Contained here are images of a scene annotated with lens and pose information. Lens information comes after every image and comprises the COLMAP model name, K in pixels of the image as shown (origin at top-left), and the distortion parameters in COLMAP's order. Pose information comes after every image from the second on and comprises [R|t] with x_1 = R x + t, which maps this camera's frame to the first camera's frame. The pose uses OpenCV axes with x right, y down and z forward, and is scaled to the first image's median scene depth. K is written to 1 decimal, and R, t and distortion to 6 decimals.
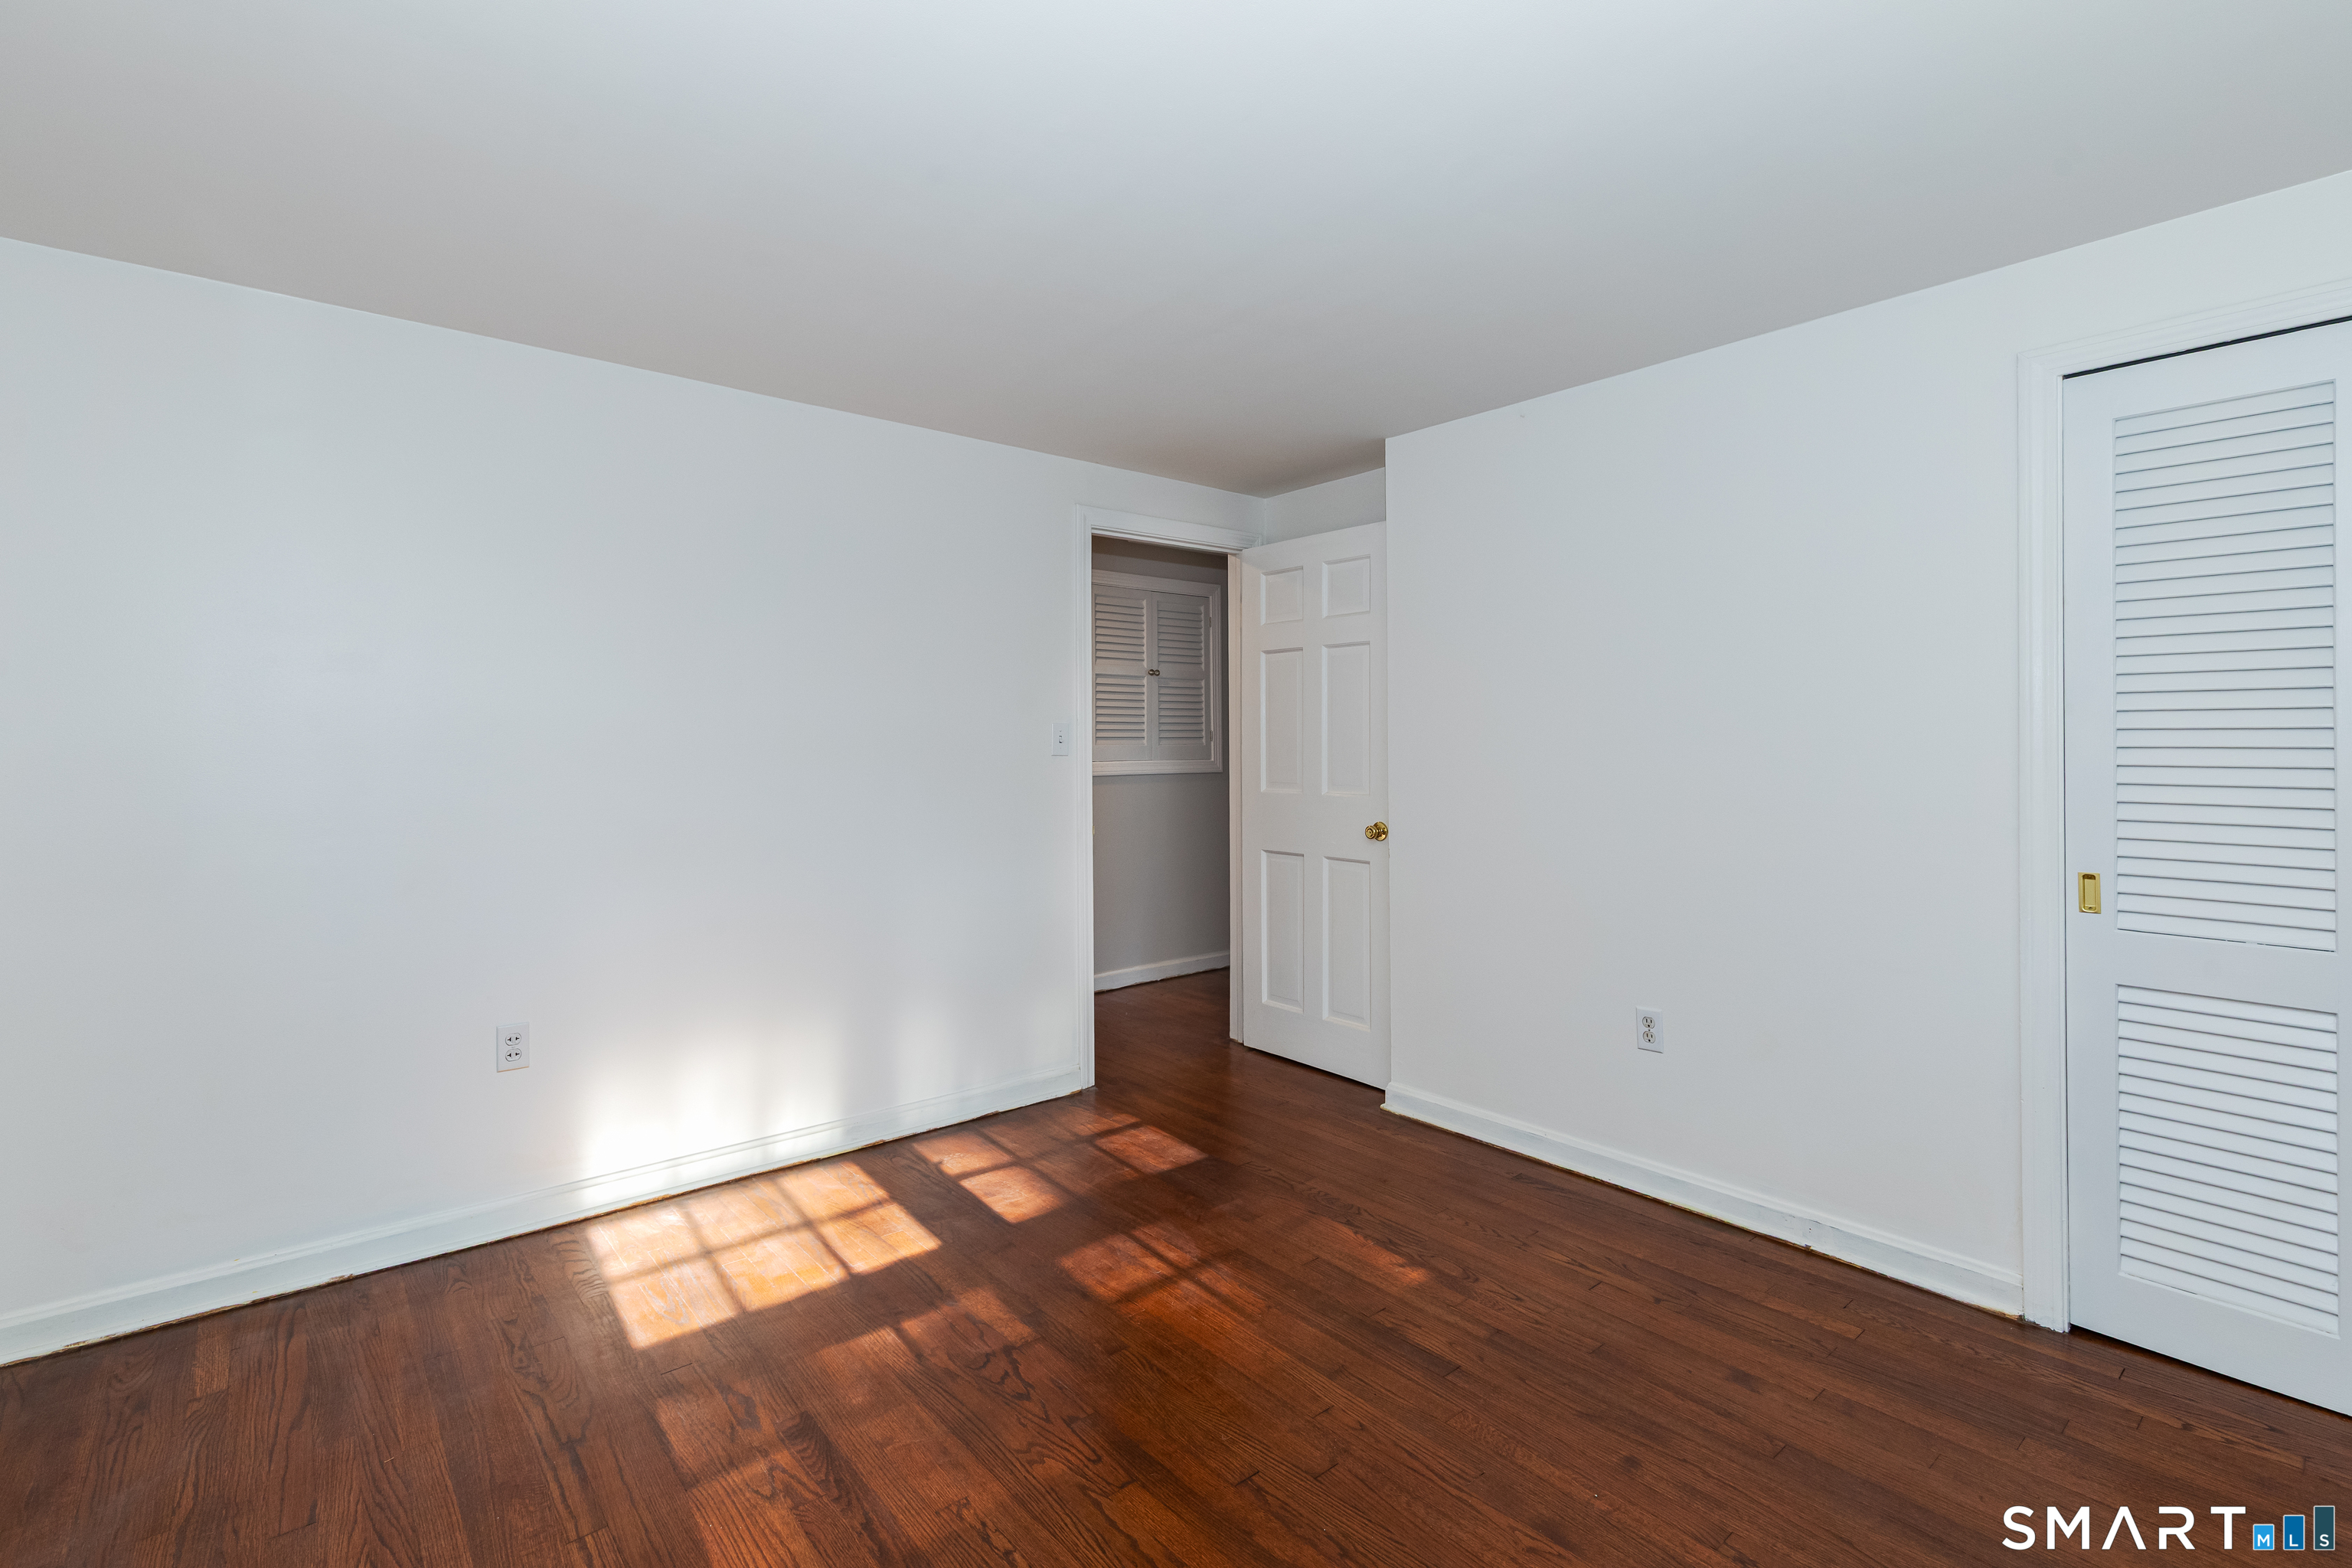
lens RADIAL K [[1082.5, 0, 1177.8], [0, 1082.5, 726.6], [0, 0, 1]] dist [-0.000707, -0.000209]
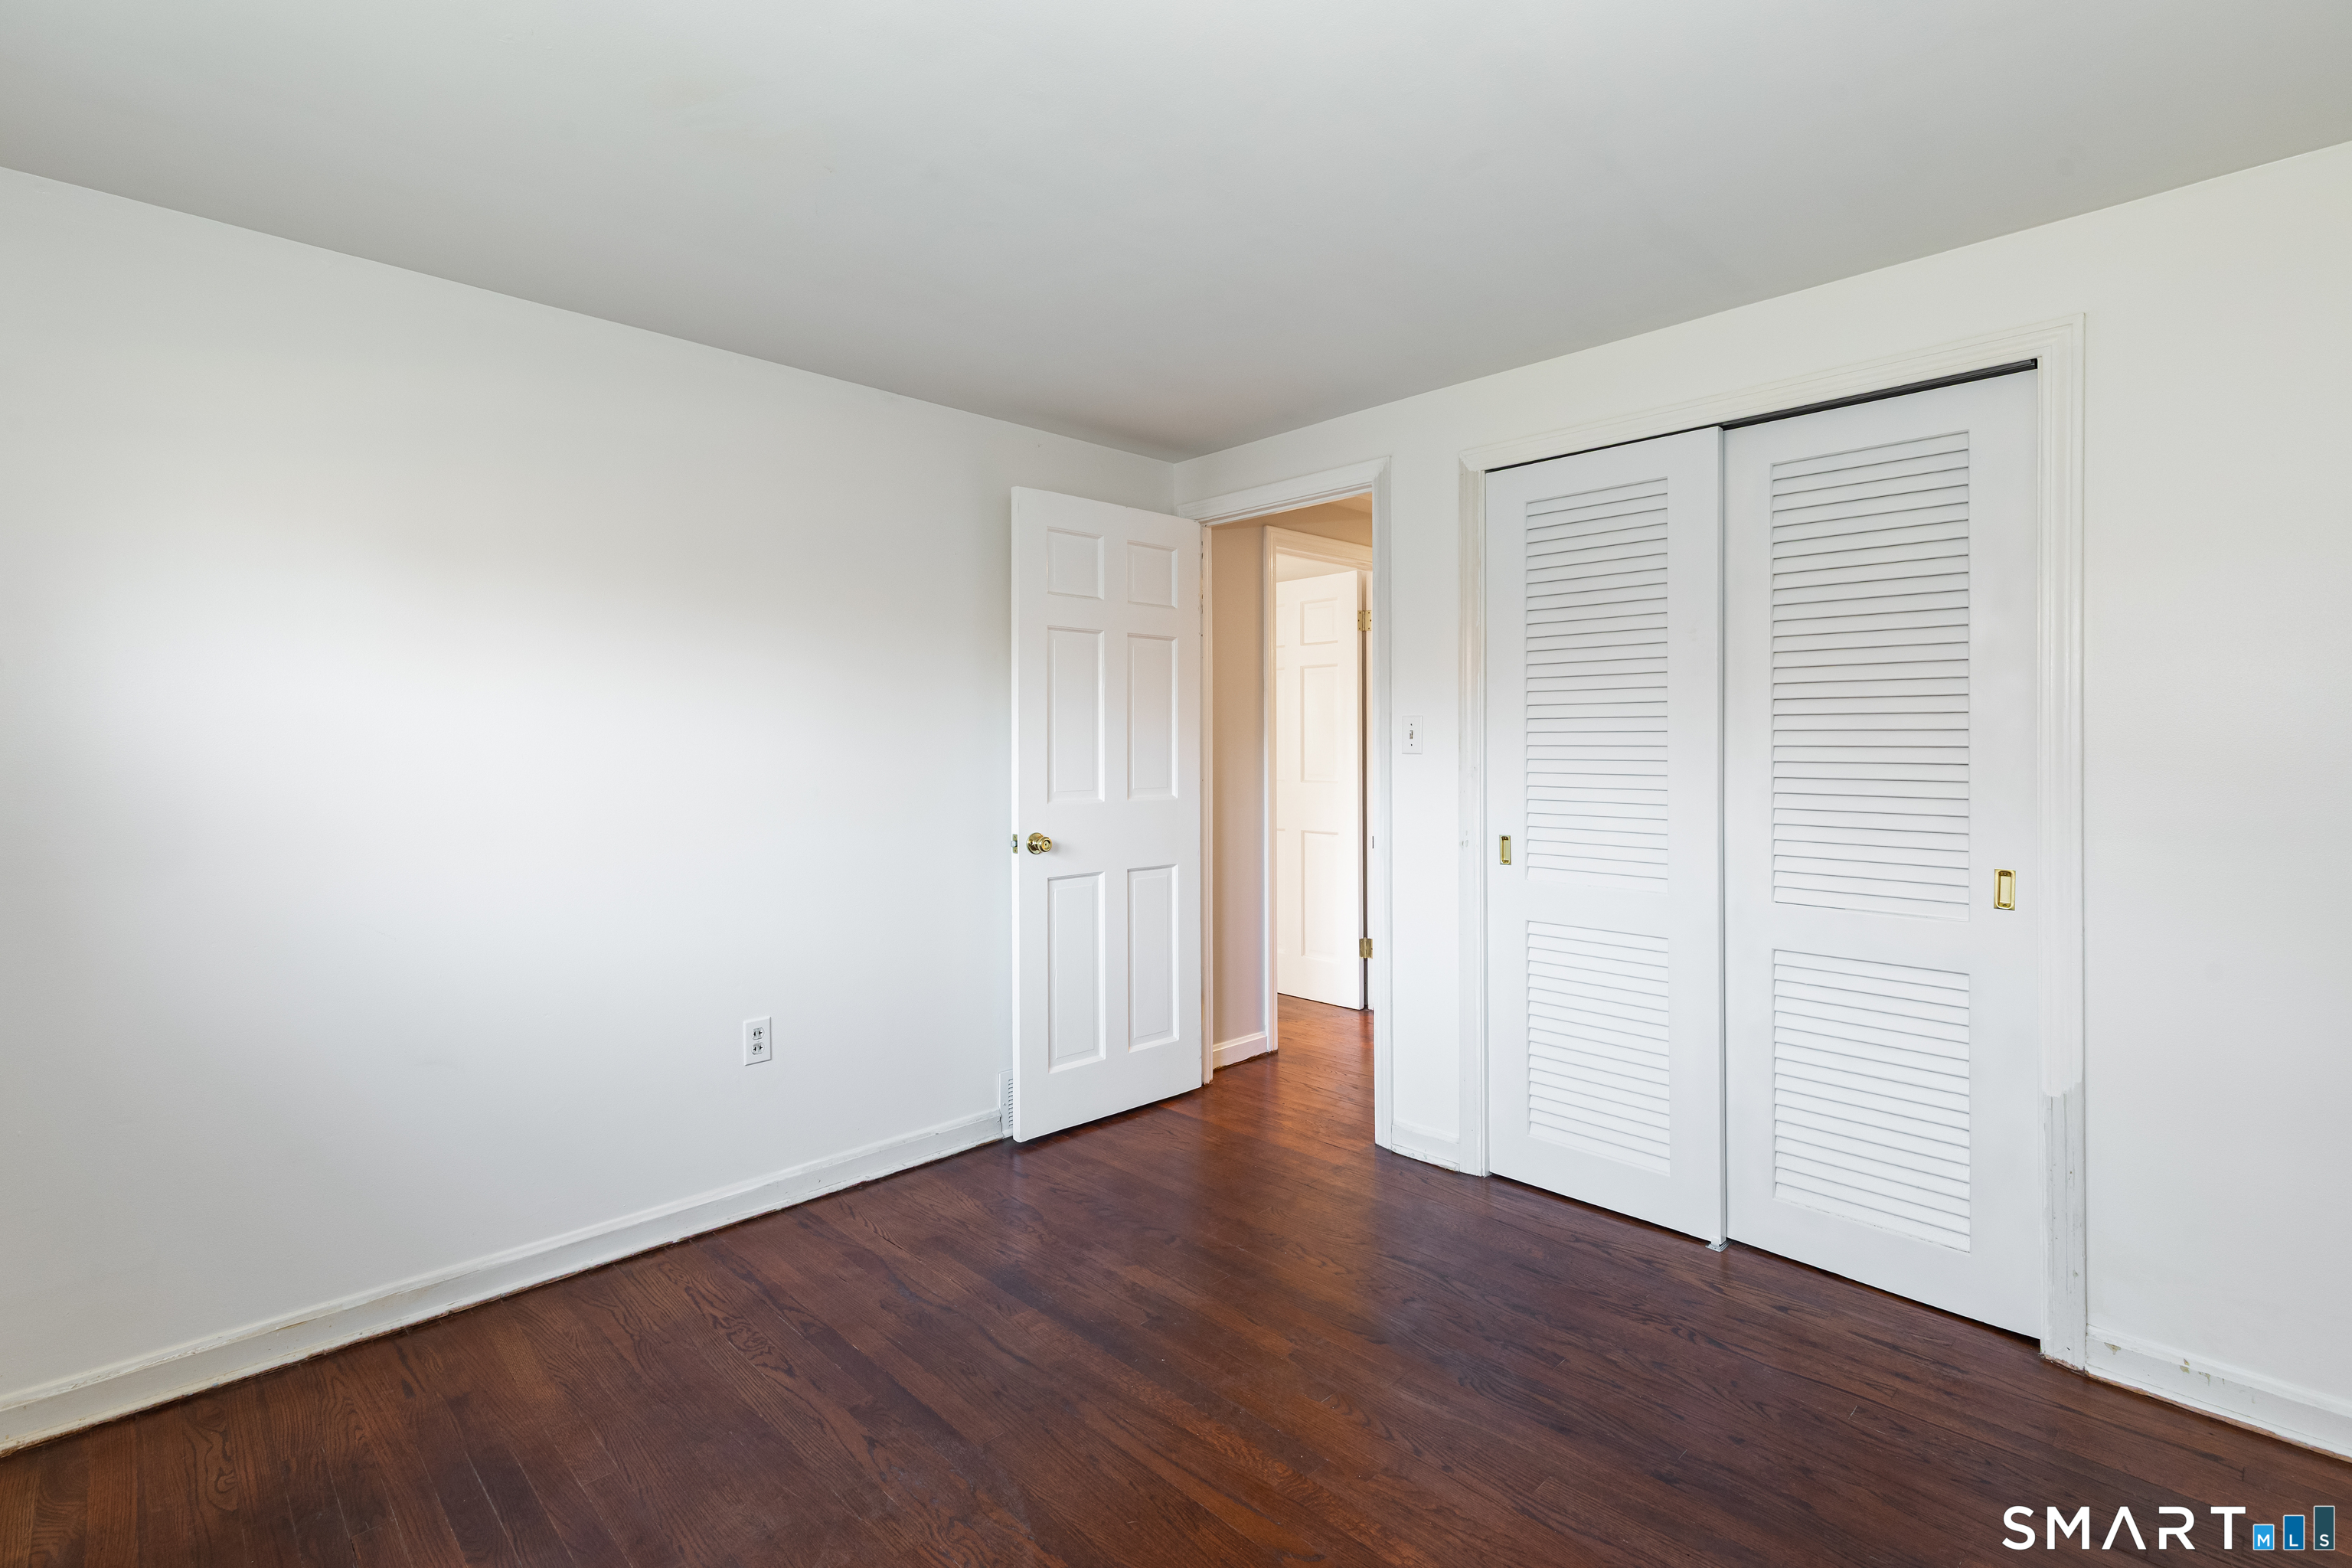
lens RADIAL K [[1116.5, 0, 1170.5], [0, 1116.5, 730.8], [0, 0, 1]] dist [0.000346, -0.000067]
pose [[0.999781, 0.002948, 0.020728, 0.371443], [-0.003102, 0.999968, 0.007419, -0.007724], [-0.020705, -0.007482, 0.999758, -0.365791]]
